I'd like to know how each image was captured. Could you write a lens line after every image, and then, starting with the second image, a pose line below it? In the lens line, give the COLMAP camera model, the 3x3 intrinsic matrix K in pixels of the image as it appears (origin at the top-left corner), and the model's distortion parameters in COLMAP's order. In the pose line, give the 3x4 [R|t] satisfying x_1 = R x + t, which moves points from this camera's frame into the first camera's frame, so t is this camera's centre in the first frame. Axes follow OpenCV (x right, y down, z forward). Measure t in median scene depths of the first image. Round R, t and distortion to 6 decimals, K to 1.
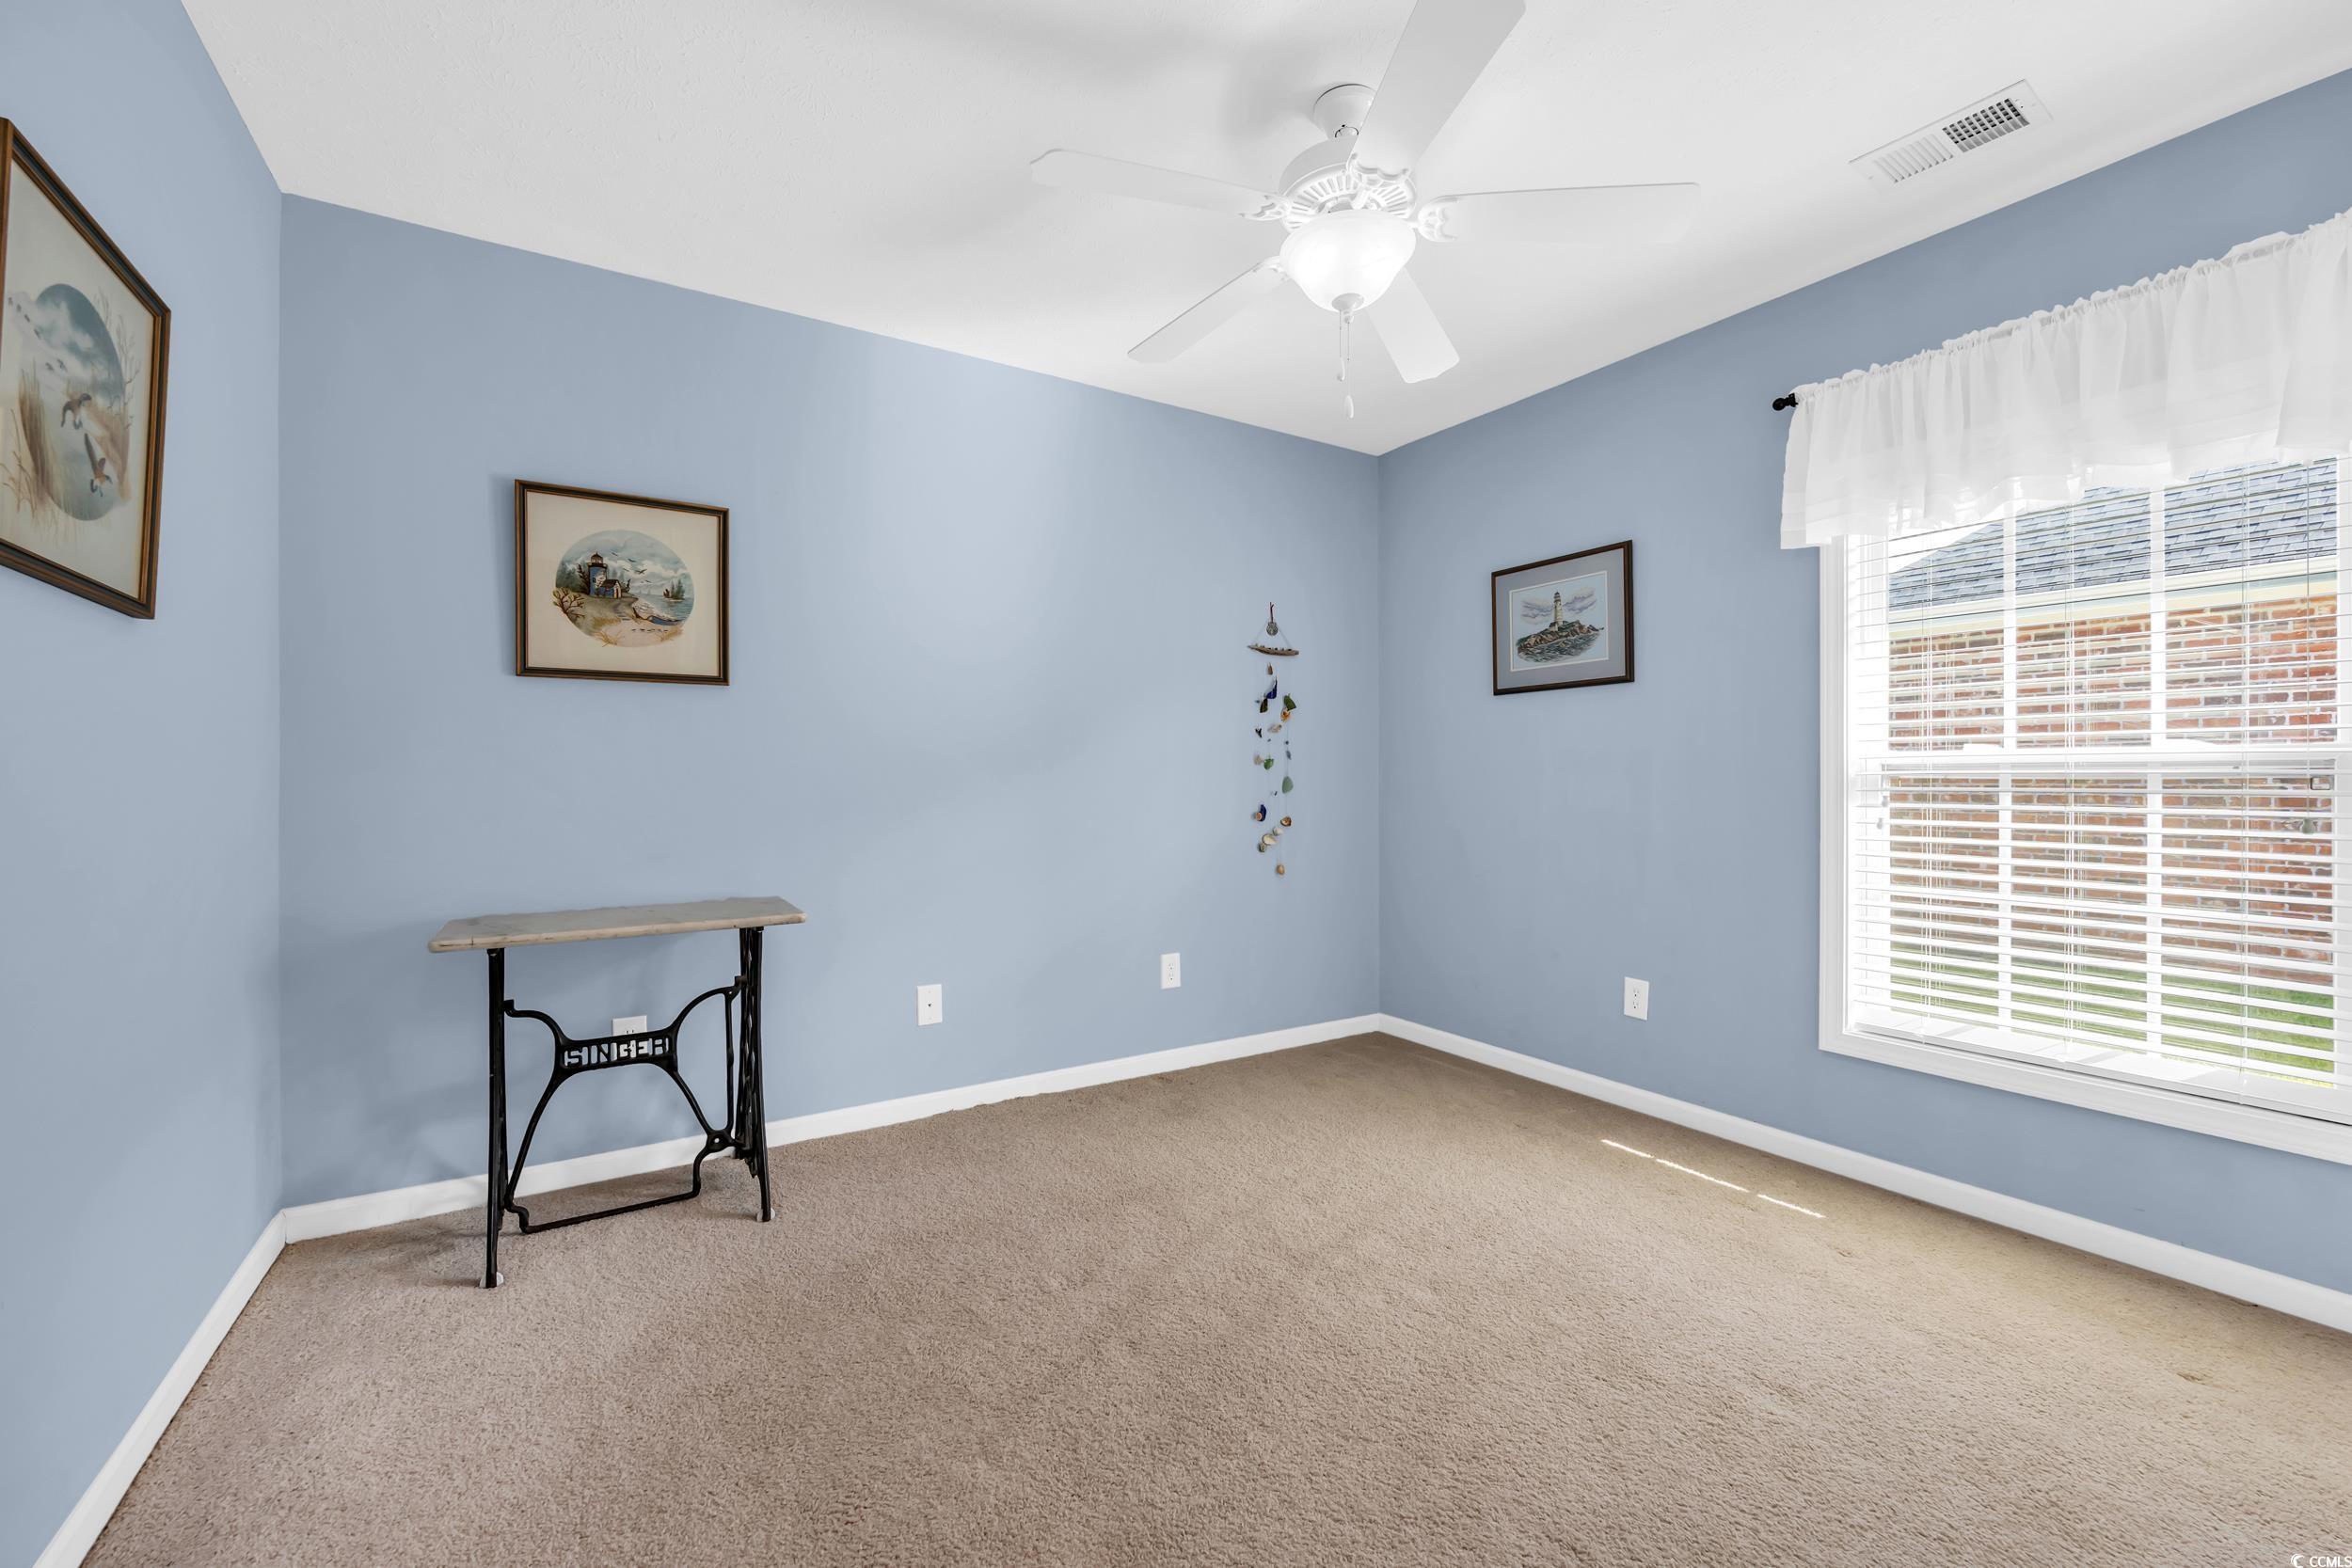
lens RADIAL K [[942.4, 0, 1168.5], [0, 942.4, 789.2], [0, 0, 1]] dist [-0.003195, 0.000055]
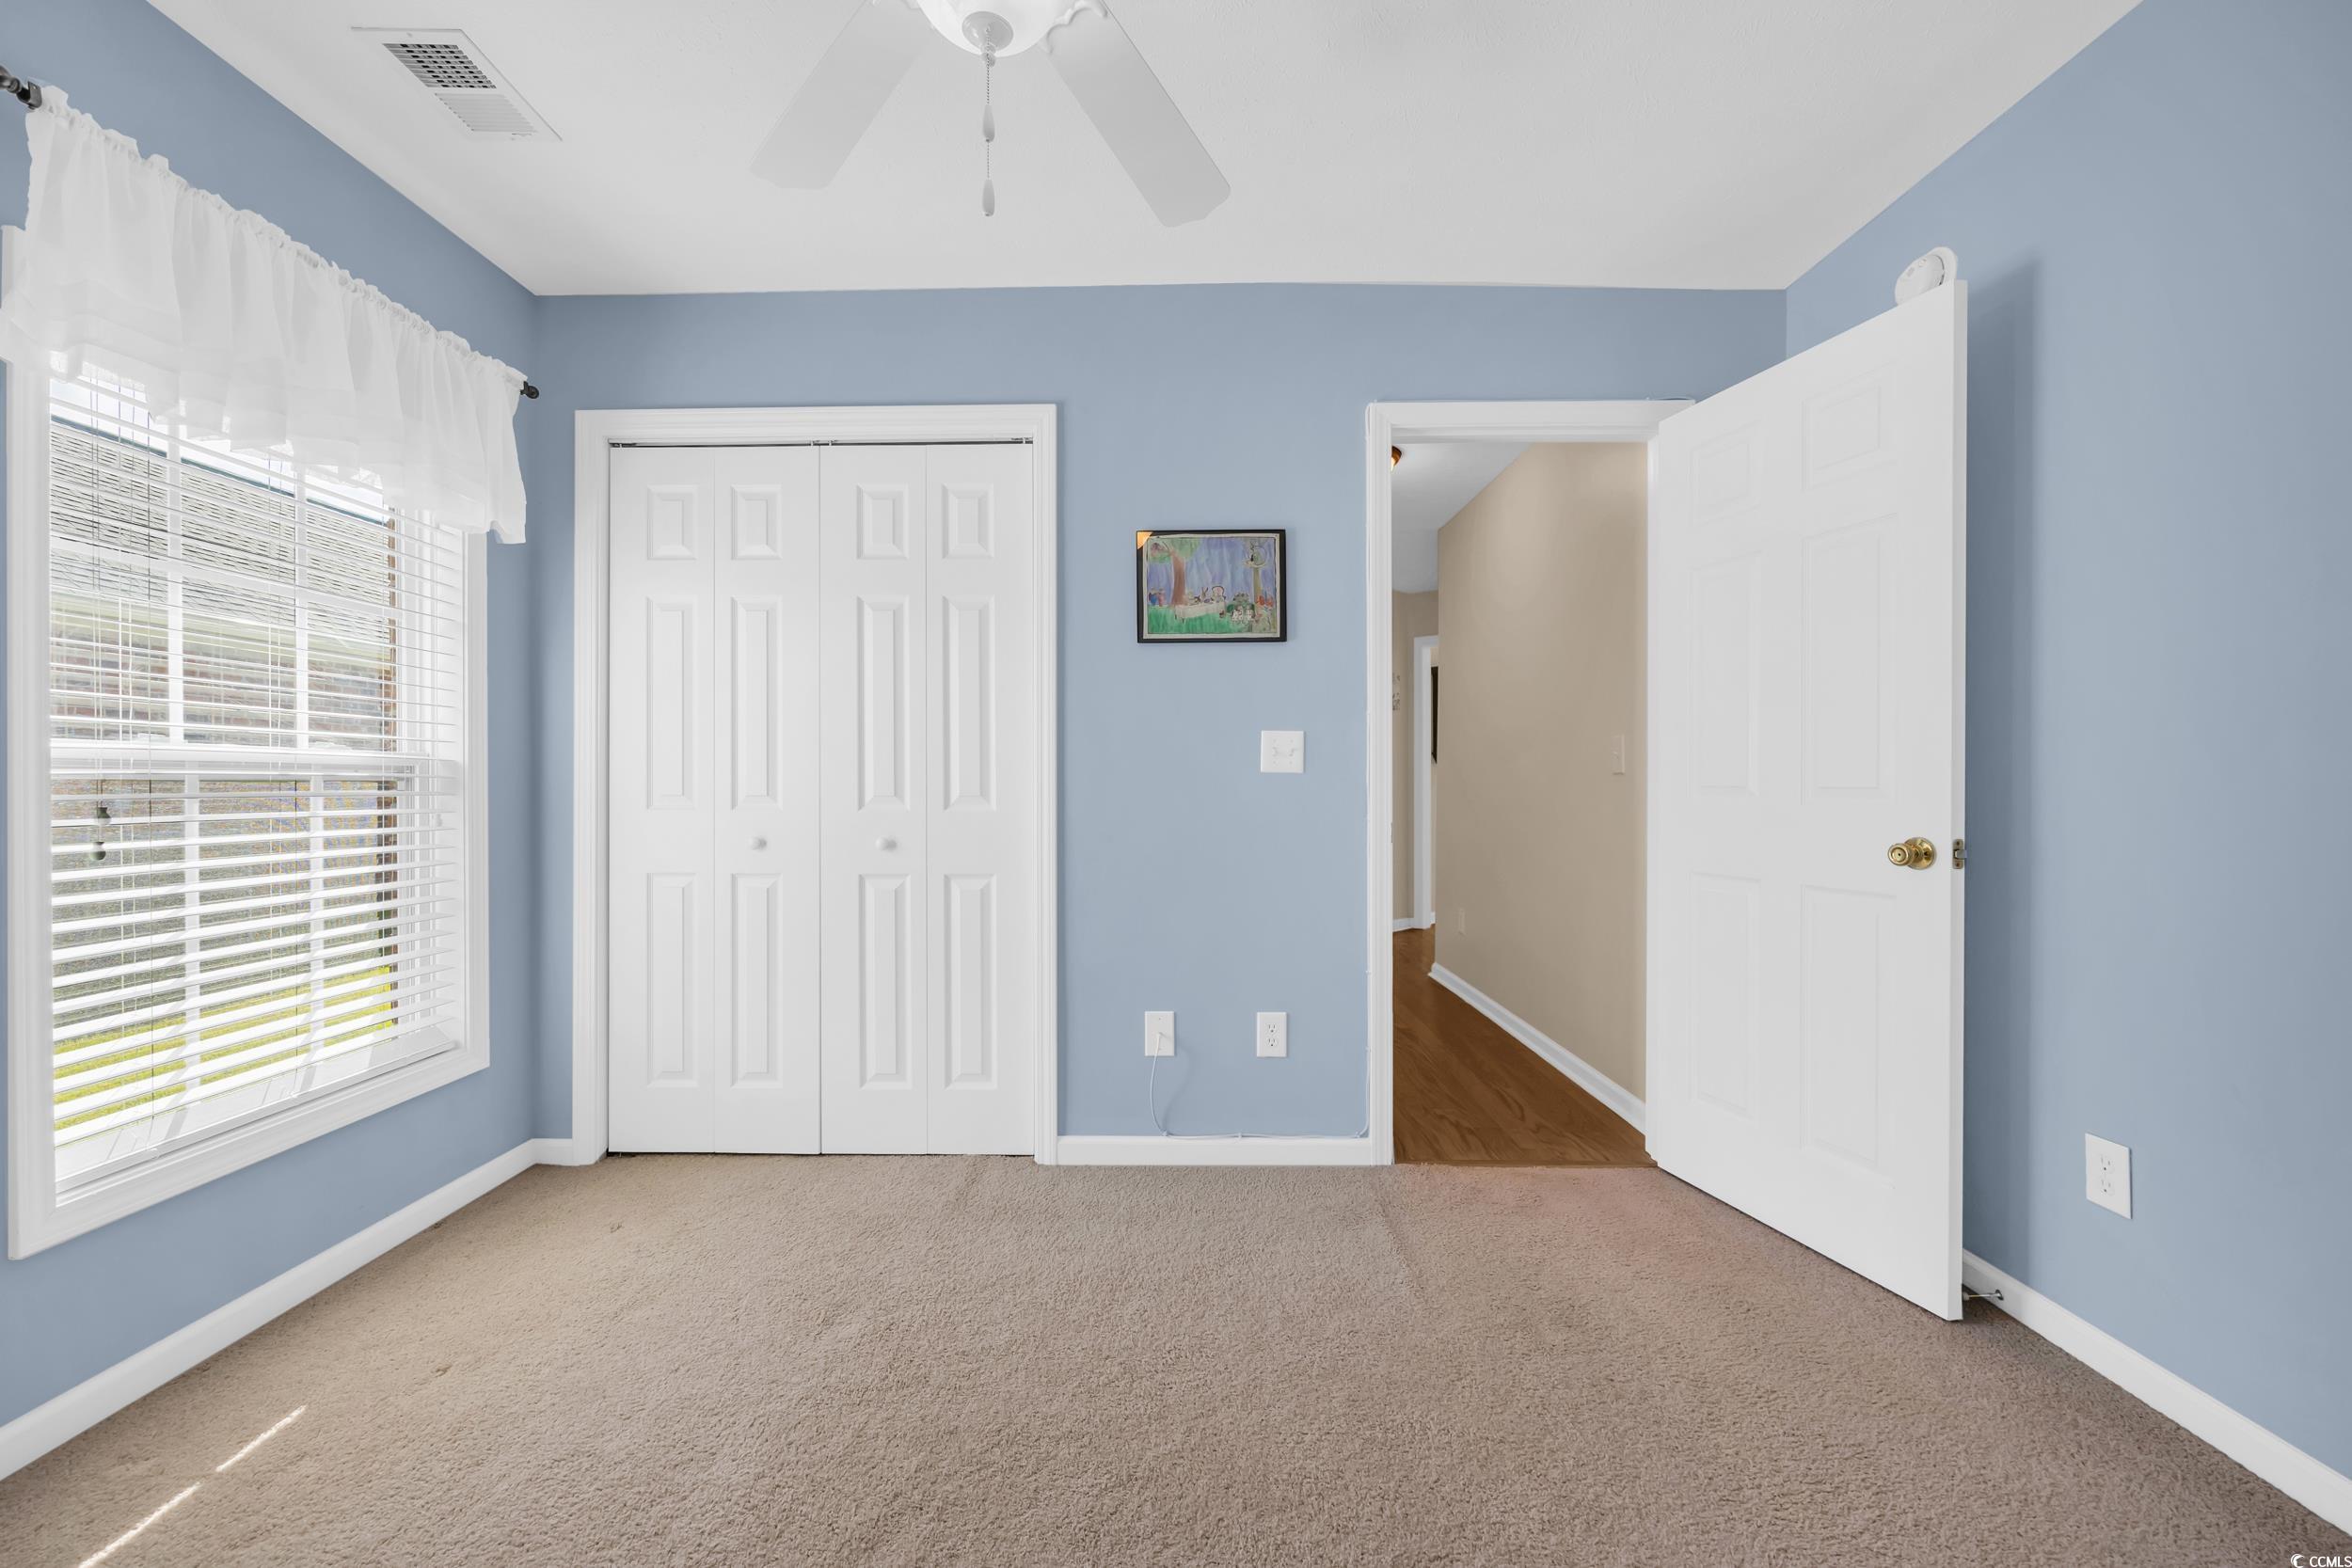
lens RADIAL K [[942.4, 0, 1168.5], [0, 942.4, 789.2], [0, 0, 1]] dist [-0.003195, 0.000055]
pose [[-0.821312, 0.002018, 0.570475, -0.225089], [0.010964, 0.999865, 0.012247, -0.004680], [-0.570373, 0.016313, -0.821224, 1.196340]]
